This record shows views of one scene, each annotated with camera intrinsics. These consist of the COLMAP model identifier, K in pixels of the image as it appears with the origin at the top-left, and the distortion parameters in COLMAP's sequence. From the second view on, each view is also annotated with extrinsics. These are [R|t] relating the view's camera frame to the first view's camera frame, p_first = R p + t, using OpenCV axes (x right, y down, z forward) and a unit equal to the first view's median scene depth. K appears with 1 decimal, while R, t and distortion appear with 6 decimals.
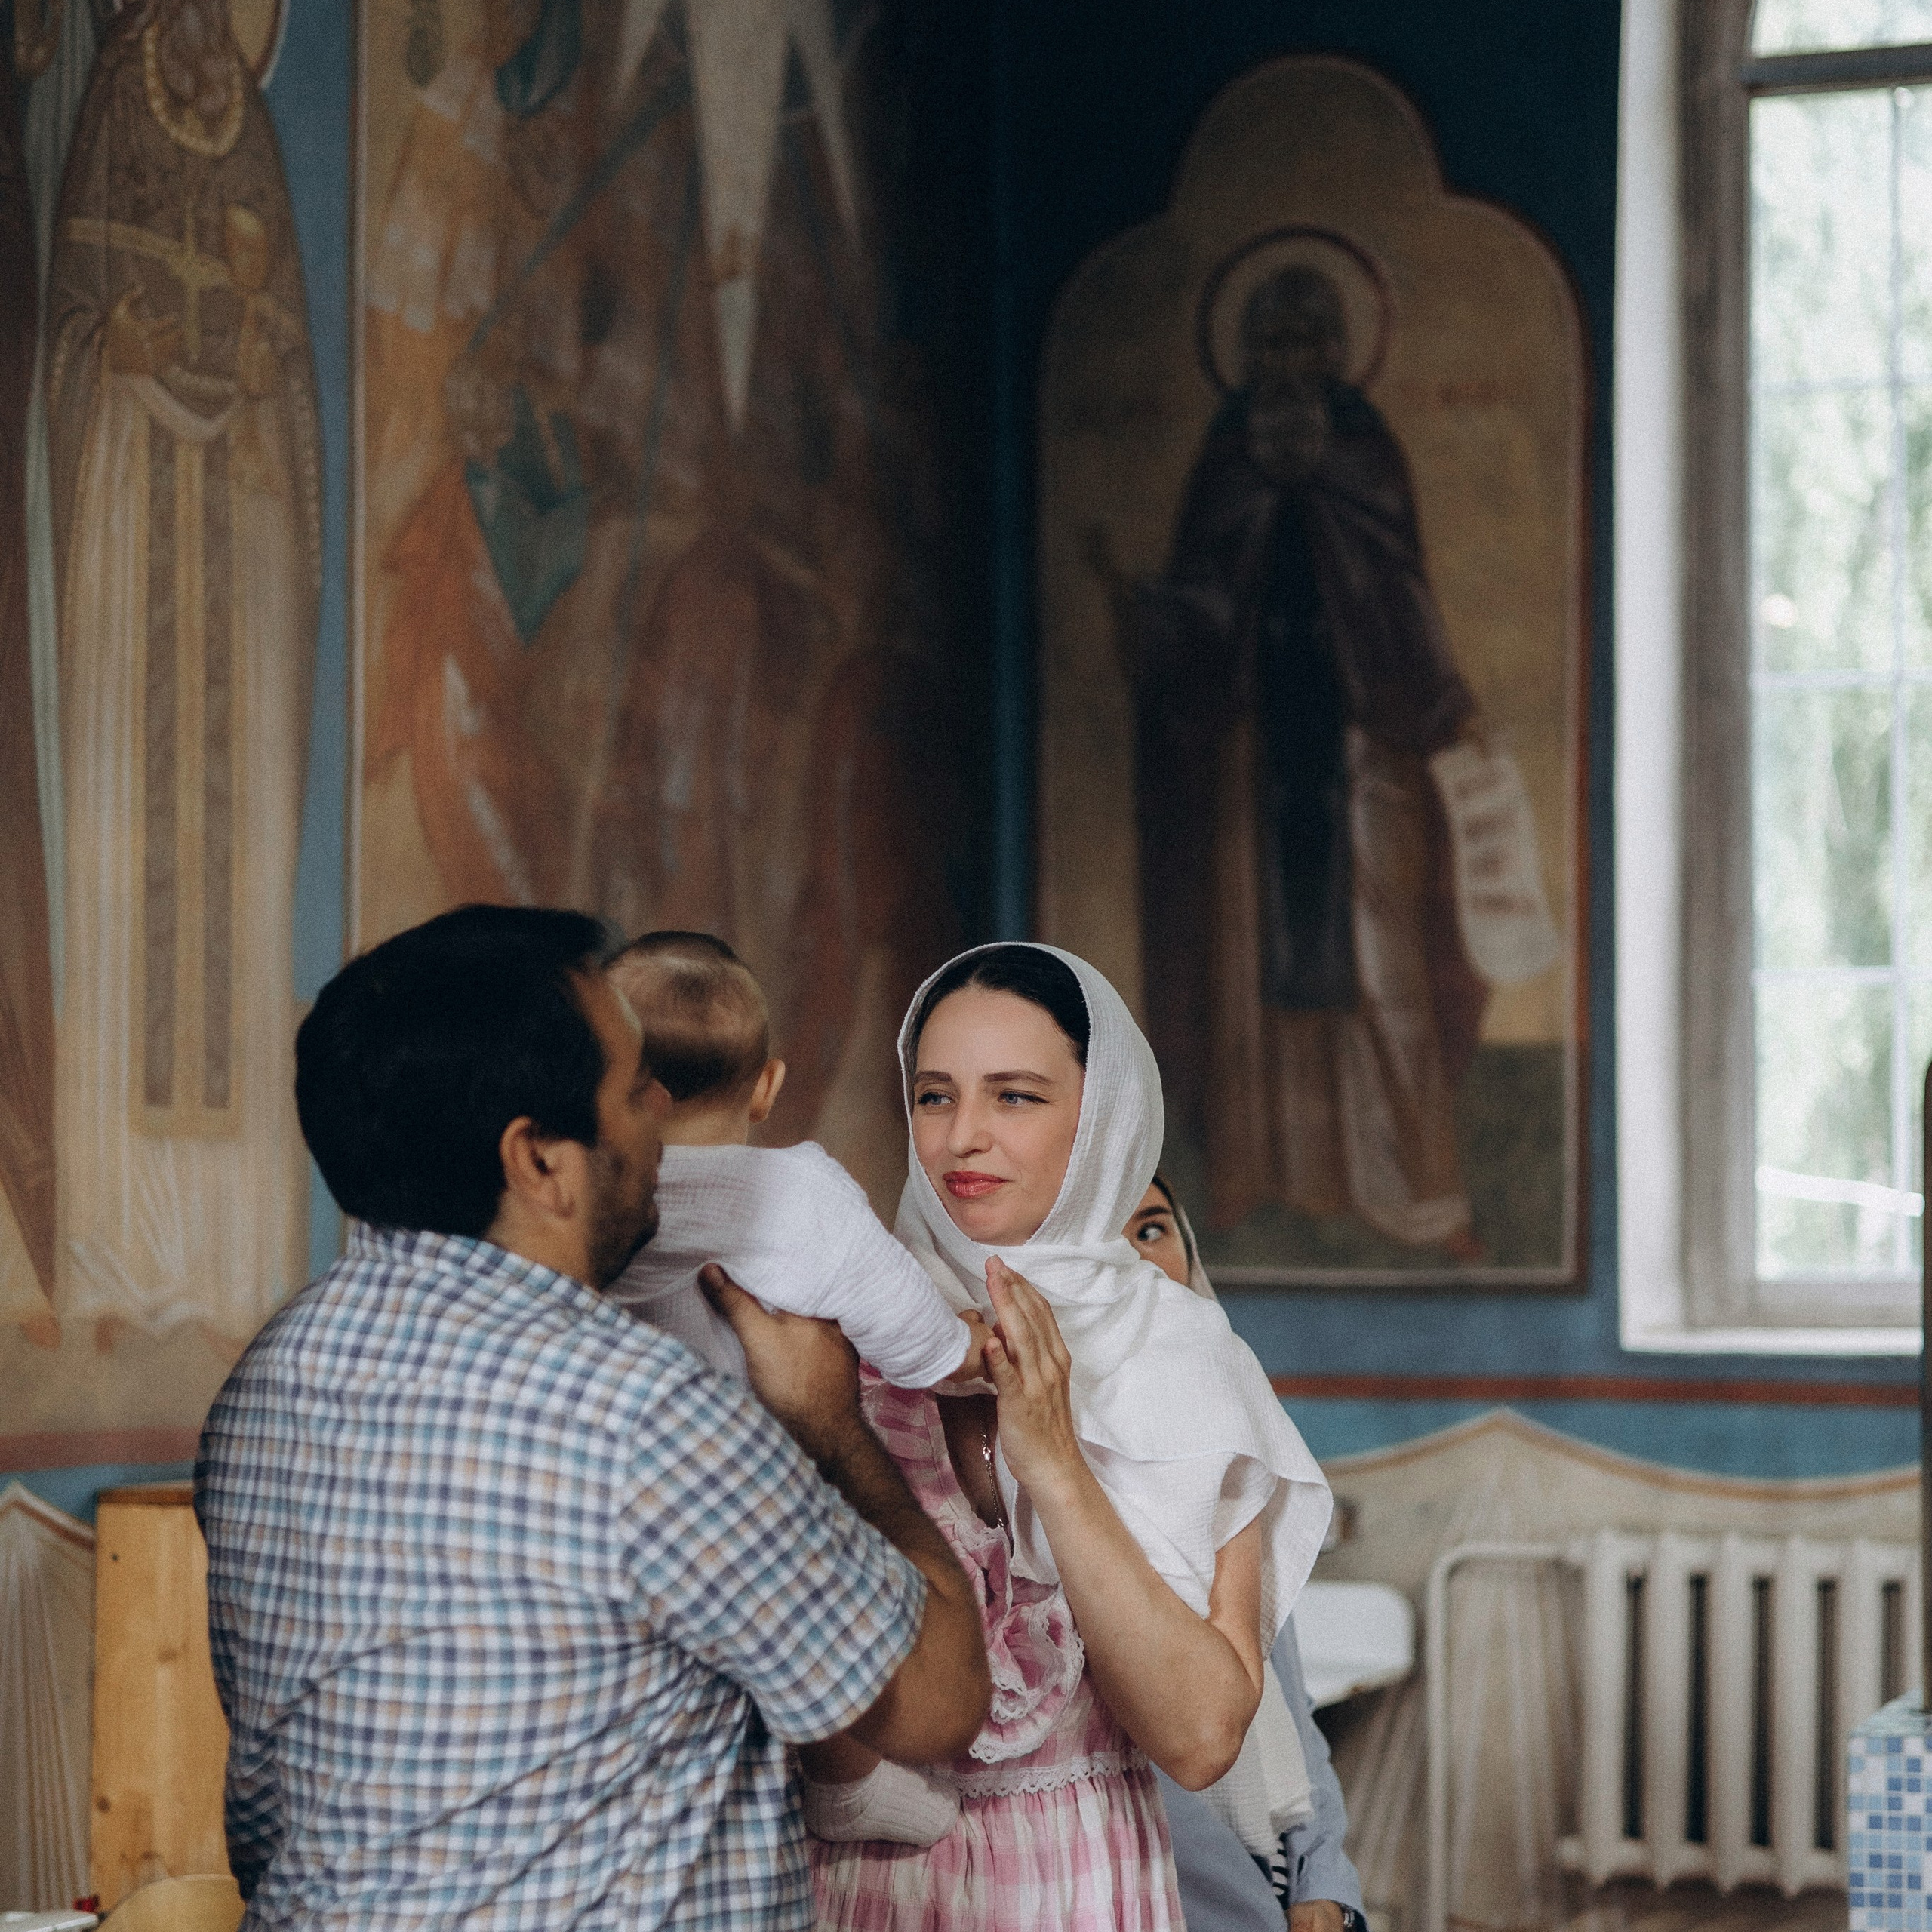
lens RADIAL K [[4875.4, 0, 966.0], [0, 4875.4, 966.0], [0, 0, 1]] dist [-0.117255, 2.008343]
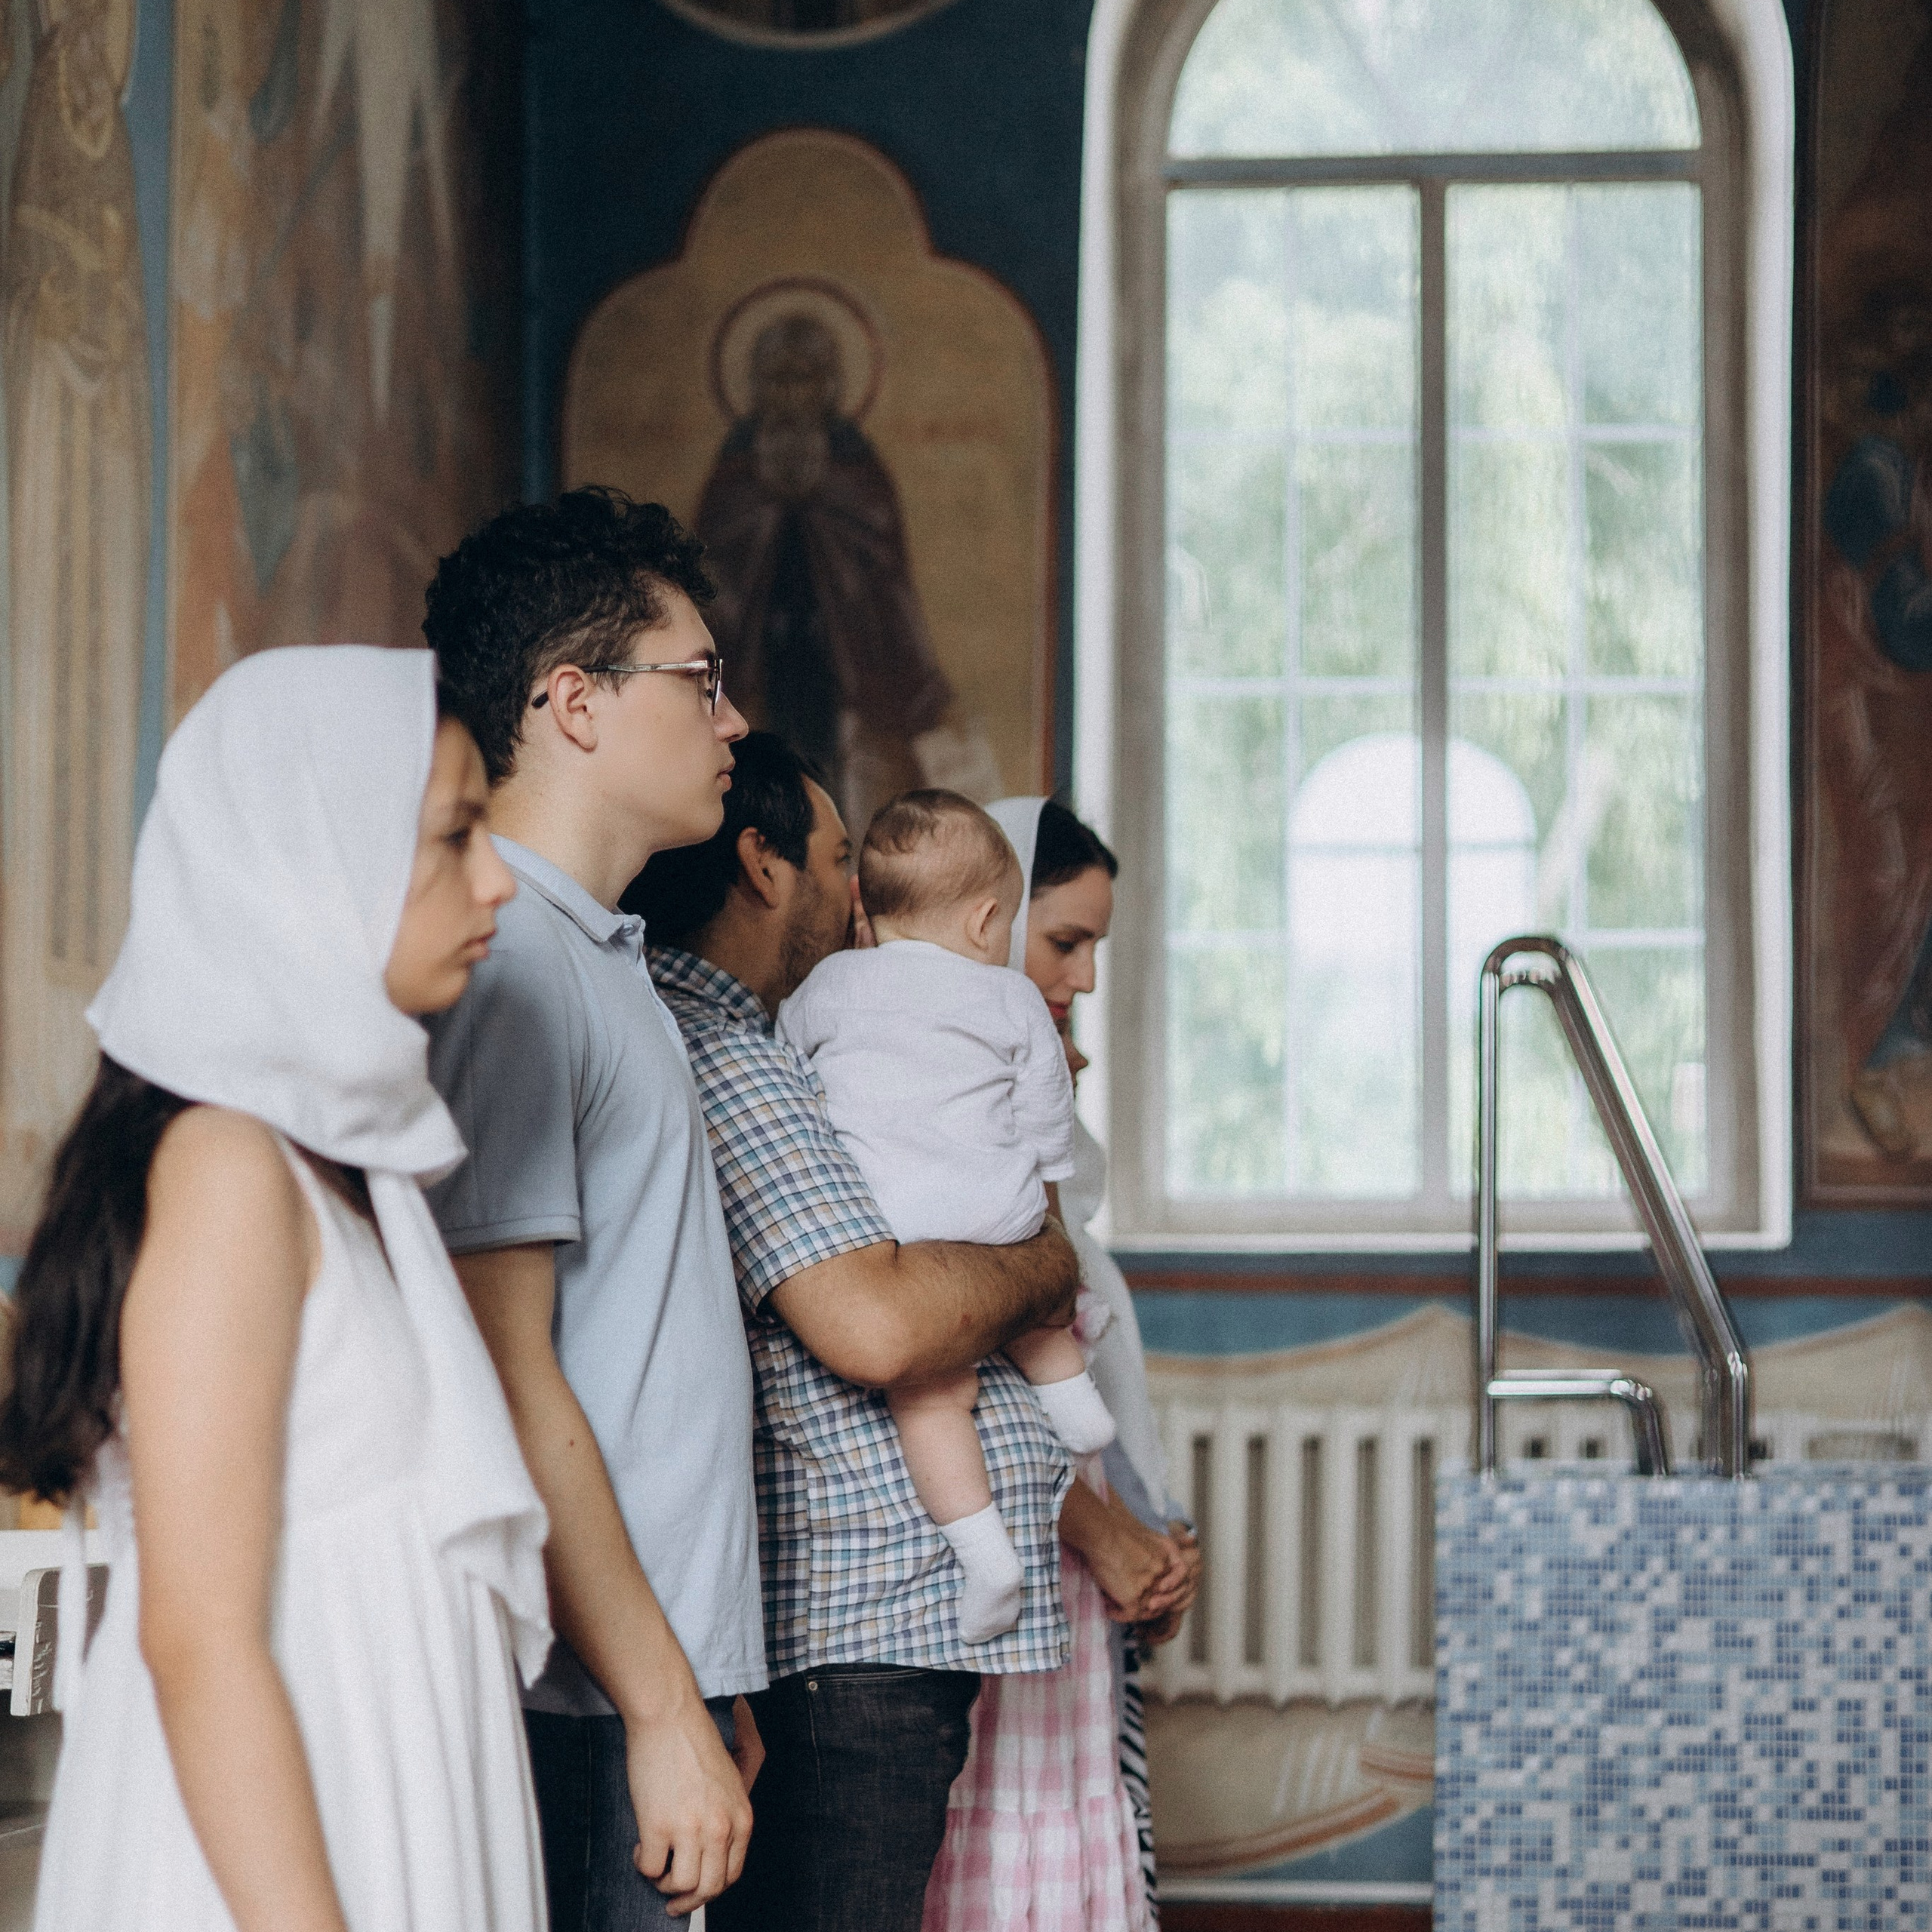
lens RADIAL K [[4875.4, 0, 966.0], [0, 4875.4, 966.0], [0, 0, 1]] dist [-0.117255, 2.008343]
pose [[0.976809, 0.024421, 0.212716, -0.157787], [-0.020723, 0.999593, -0.019598, 0.038366], [-0.213108, 0.014735, 0.976917, -0.157073]]
